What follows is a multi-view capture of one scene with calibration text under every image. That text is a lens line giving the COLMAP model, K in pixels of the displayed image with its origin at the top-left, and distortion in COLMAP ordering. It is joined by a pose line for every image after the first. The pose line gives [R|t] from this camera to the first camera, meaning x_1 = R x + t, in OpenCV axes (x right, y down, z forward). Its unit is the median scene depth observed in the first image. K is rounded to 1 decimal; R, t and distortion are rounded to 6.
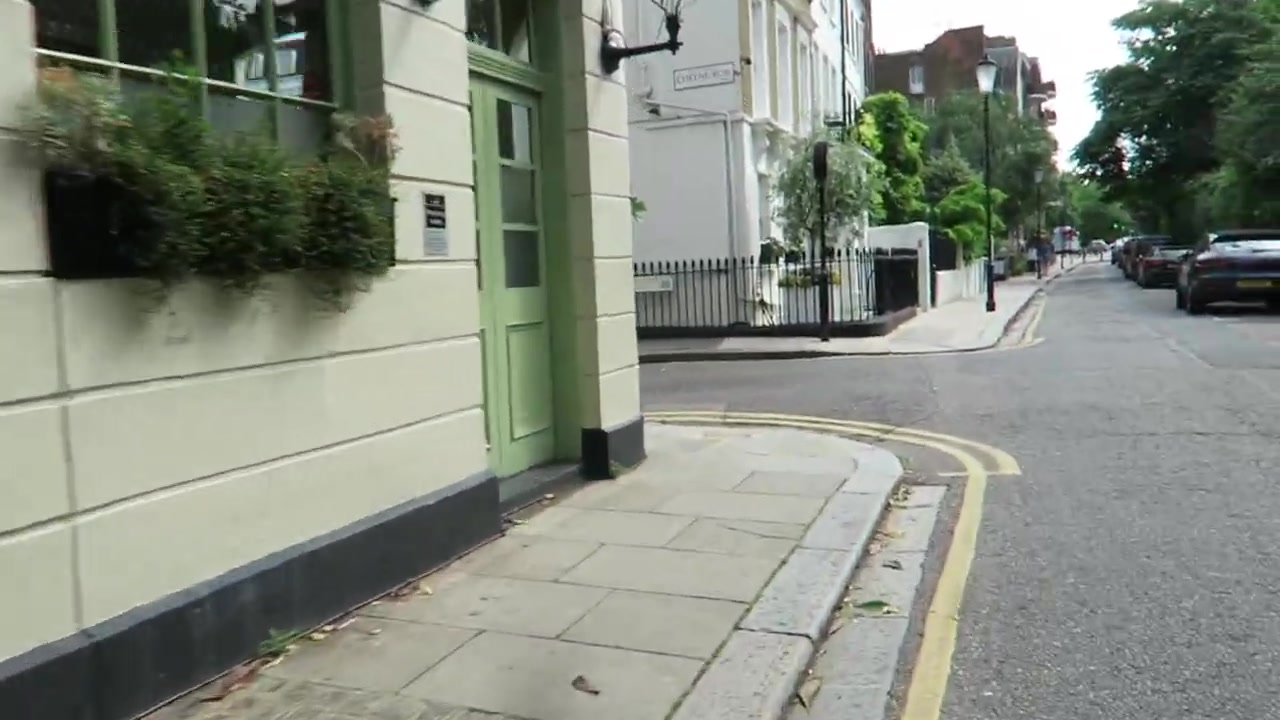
lens RADIAL K [[1121.4, 0, 640.0], [0, 1121.4, 360.0], [0, 0, 1]] dist [0.011210, -0.008837]
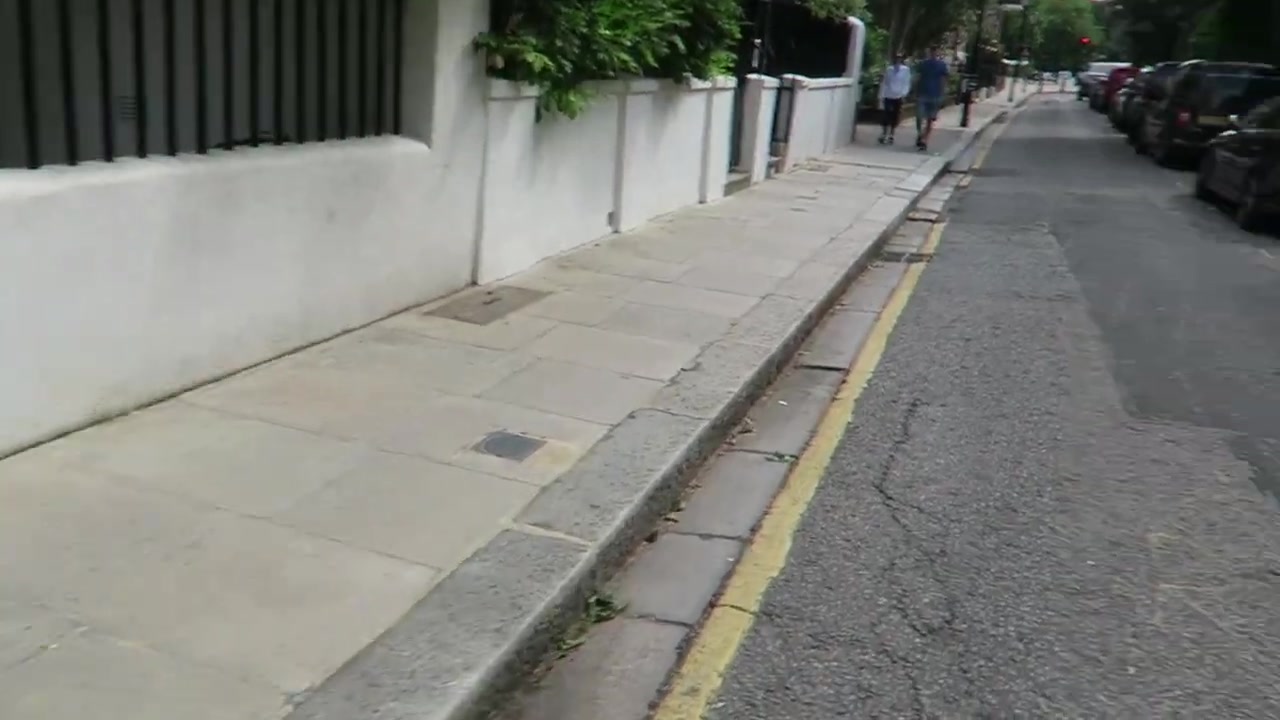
lens RADIAL K [[1121.4, 0, 640.0], [0, 1121.4, 360.0], [0, 0, 1]] dist [0.011210, -0.008837]
pose [[0.993574, 0.087659, 0.071598, 0.176111], [-0.099615, 0.977582, 0.185501, -0.047451], [-0.053732, -0.191441, 0.980032, 0.470166]]
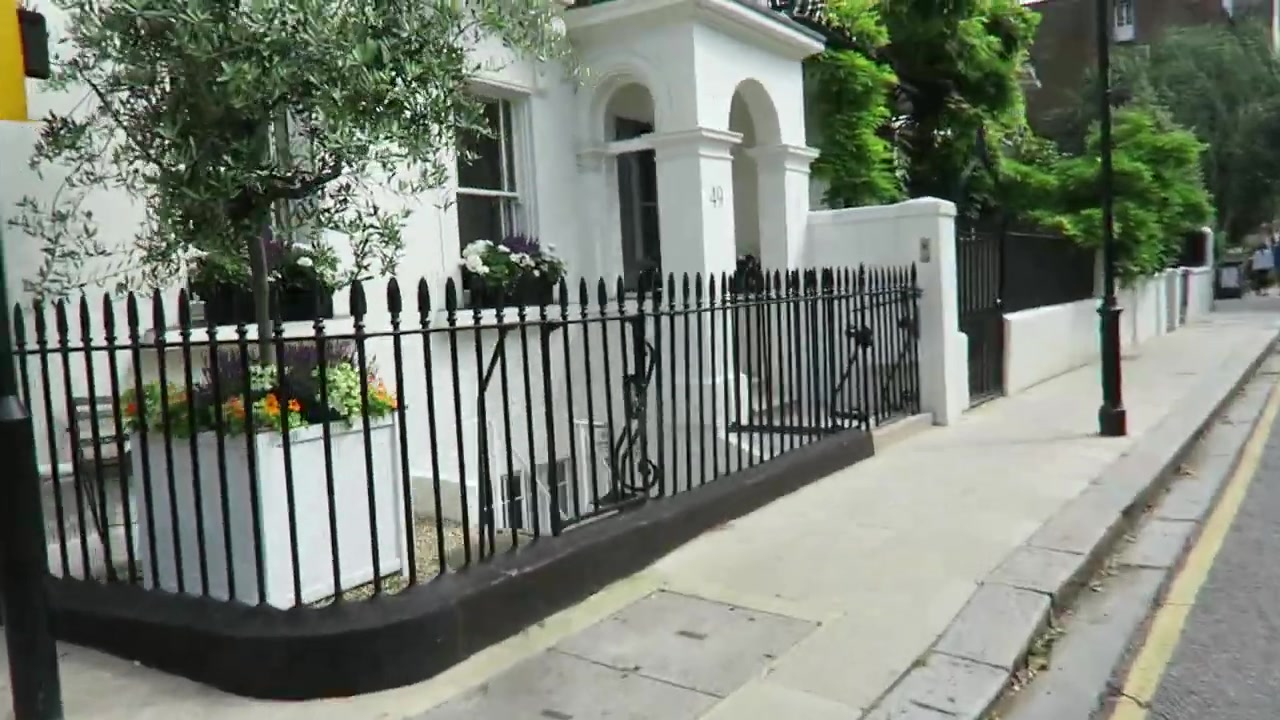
lens RADIAL K [[969.7, 0, 640.0], [0, 969.7, 360.0], [0, 0, 1]] dist [-0.006026, -0.005603]
pose [[0.965618, 0.029454, -0.258293, 0.124131], [-0.023835, 0.999407, 0.024860, -0.037006], [0.258872, -0.017849, 0.965747, 0.331891]]
